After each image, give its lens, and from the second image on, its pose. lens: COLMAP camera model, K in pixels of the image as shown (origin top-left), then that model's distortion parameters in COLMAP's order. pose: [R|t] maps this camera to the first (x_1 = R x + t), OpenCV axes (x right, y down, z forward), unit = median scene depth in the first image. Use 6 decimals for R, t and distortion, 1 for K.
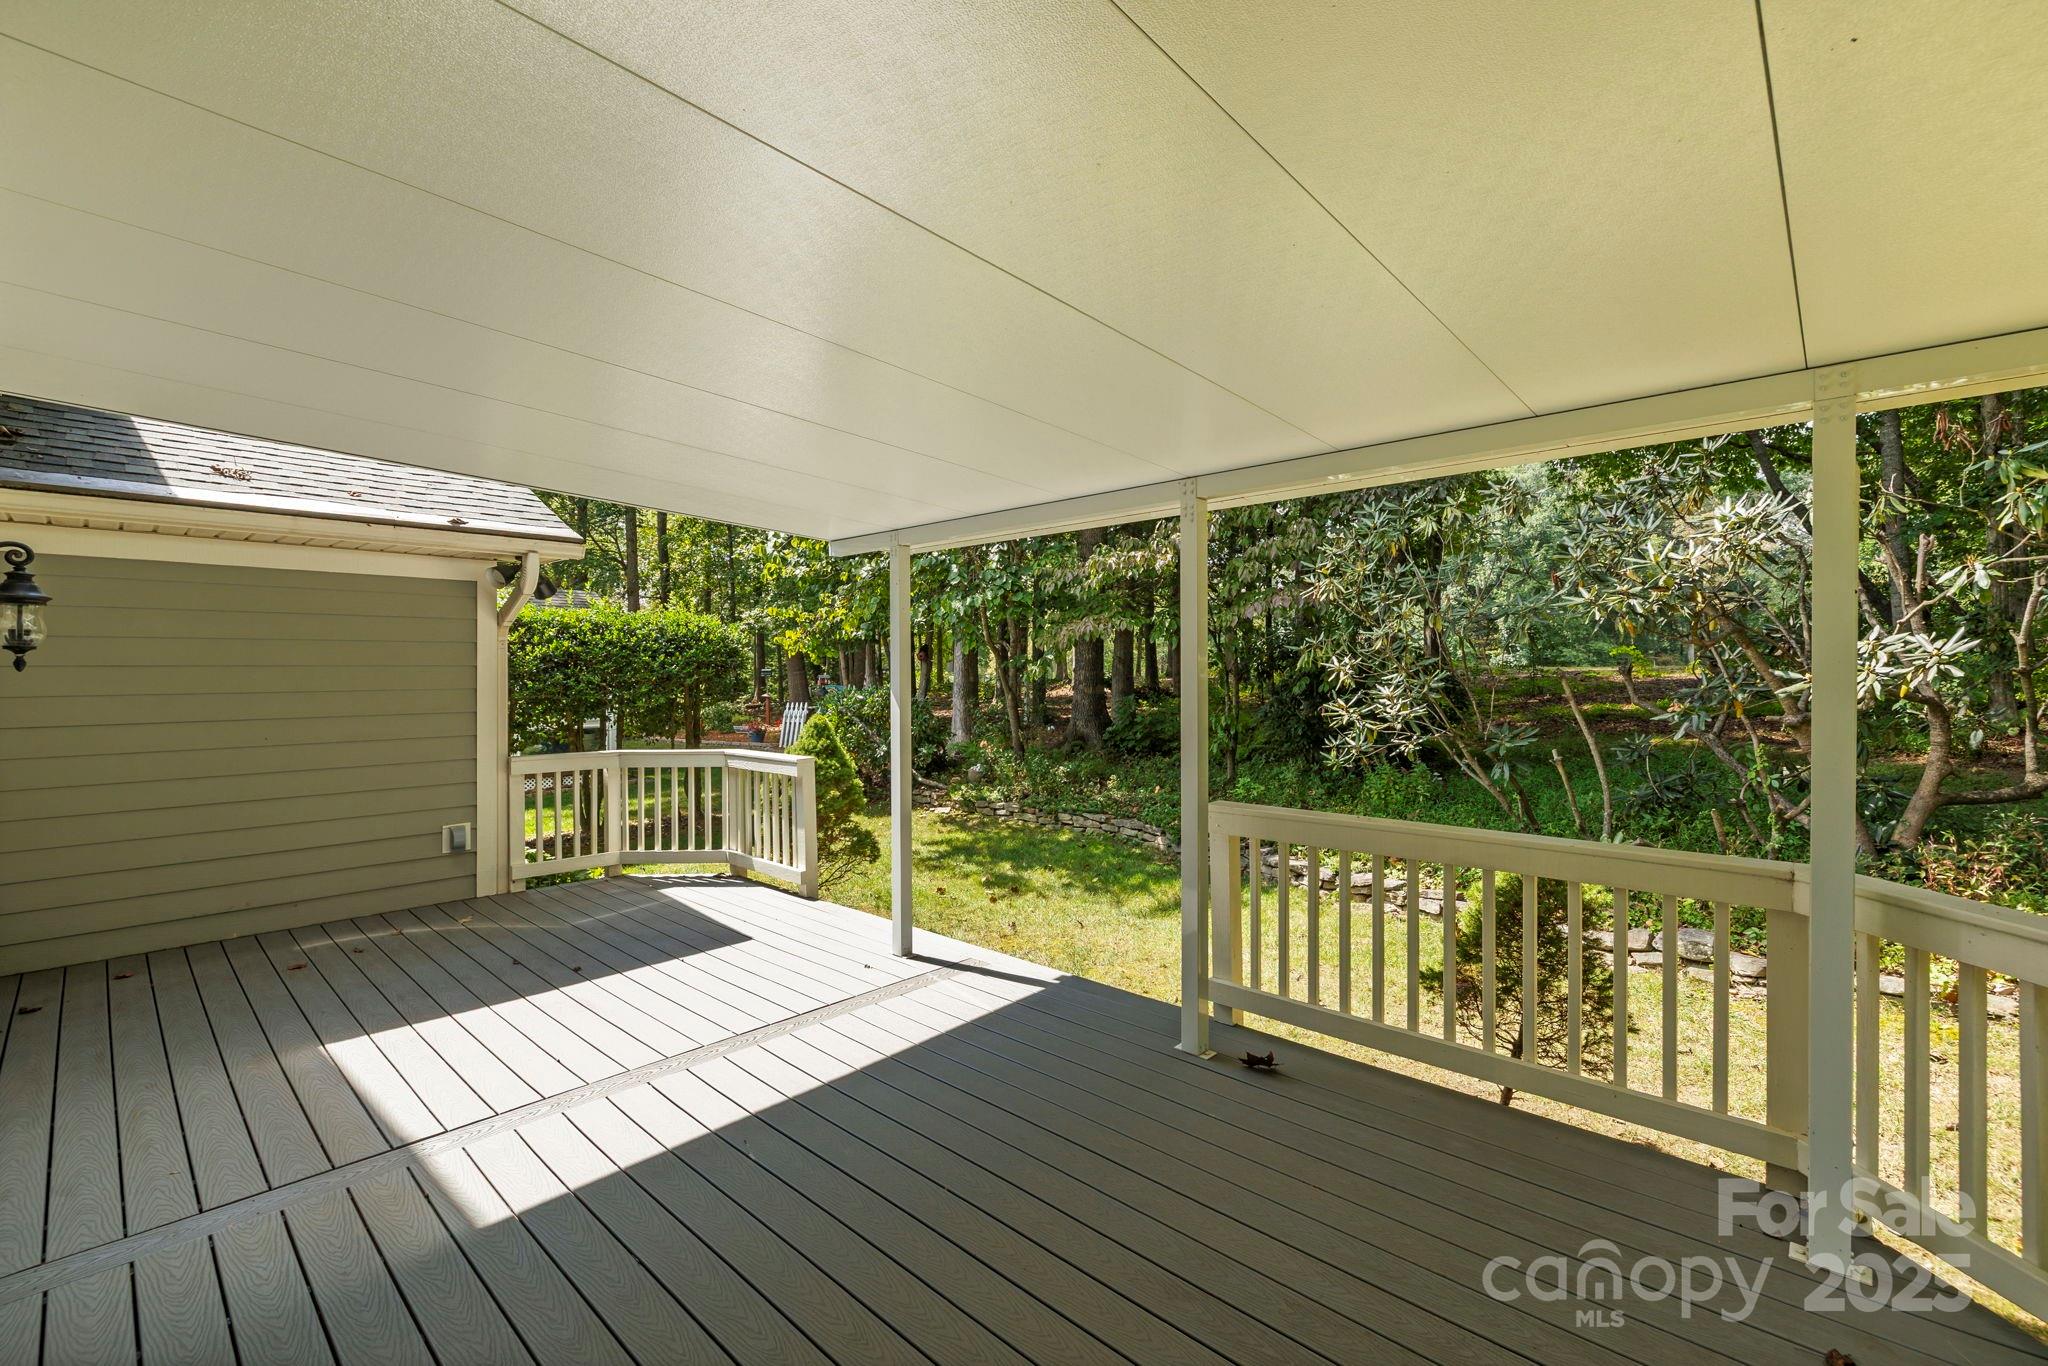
lens RADIAL K [[887.4, 0, 1015.1], [0, 887.4, 670.9], [0, 0, 1]] dist [-0.003229, -0.000383]
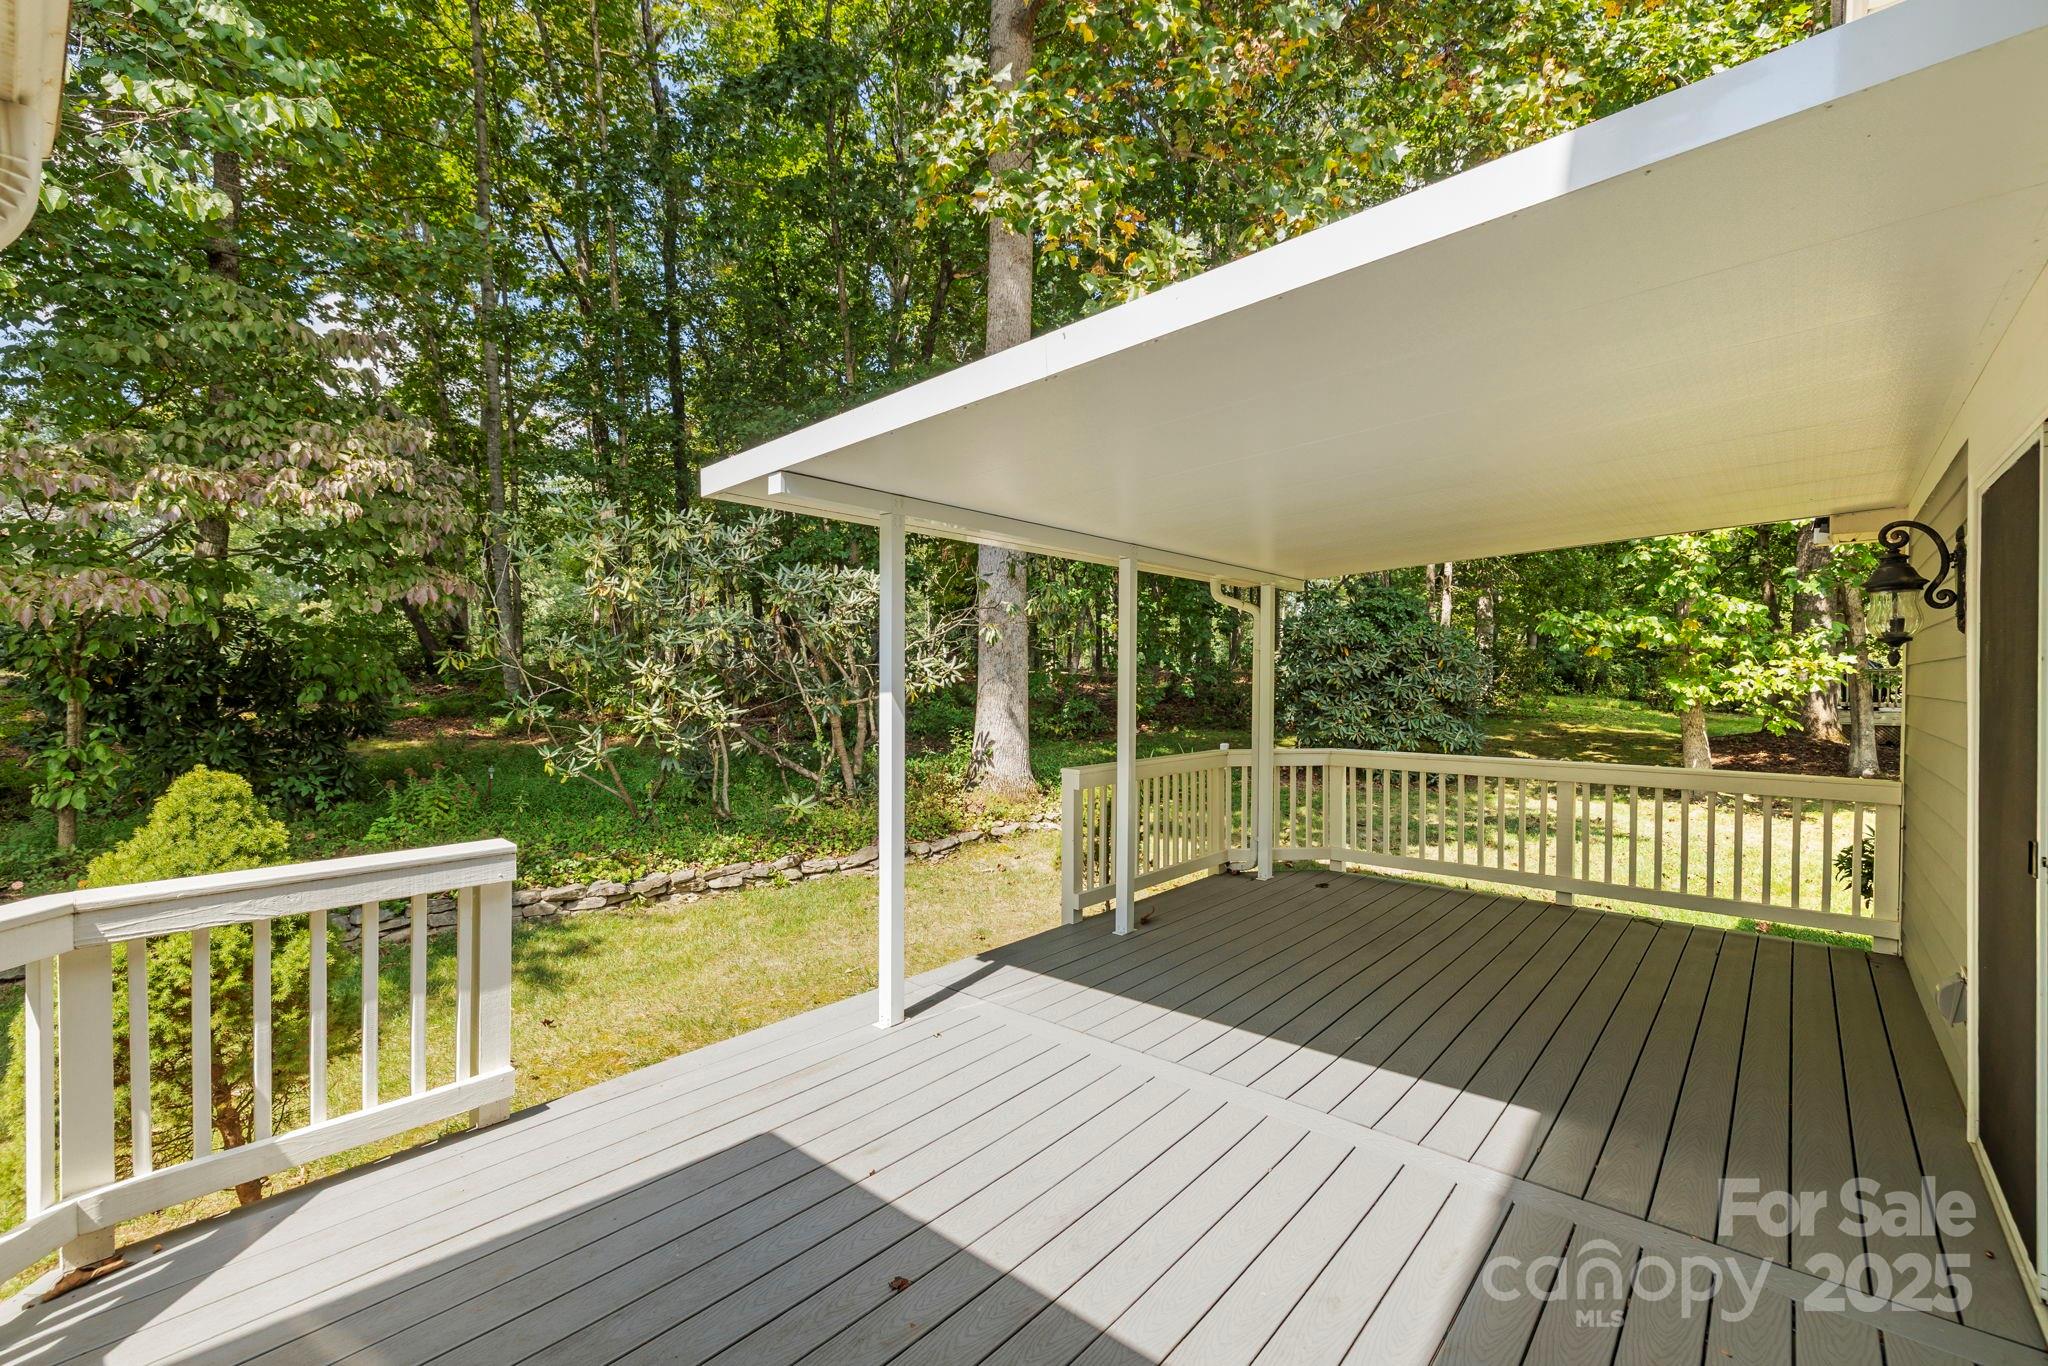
lens RADIAL K [[887.4, 0, 1015.1], [0, 887.4, 670.9], [0, 0, 1]] dist [-0.003229, -0.000383]
pose [[-0.039185, 0.009559, 0.999186, -1.208236], [-0.002041, 0.999951, -0.009647, 0.006511], [-0.999230, -0.002417, -0.039163, 1.174484]]
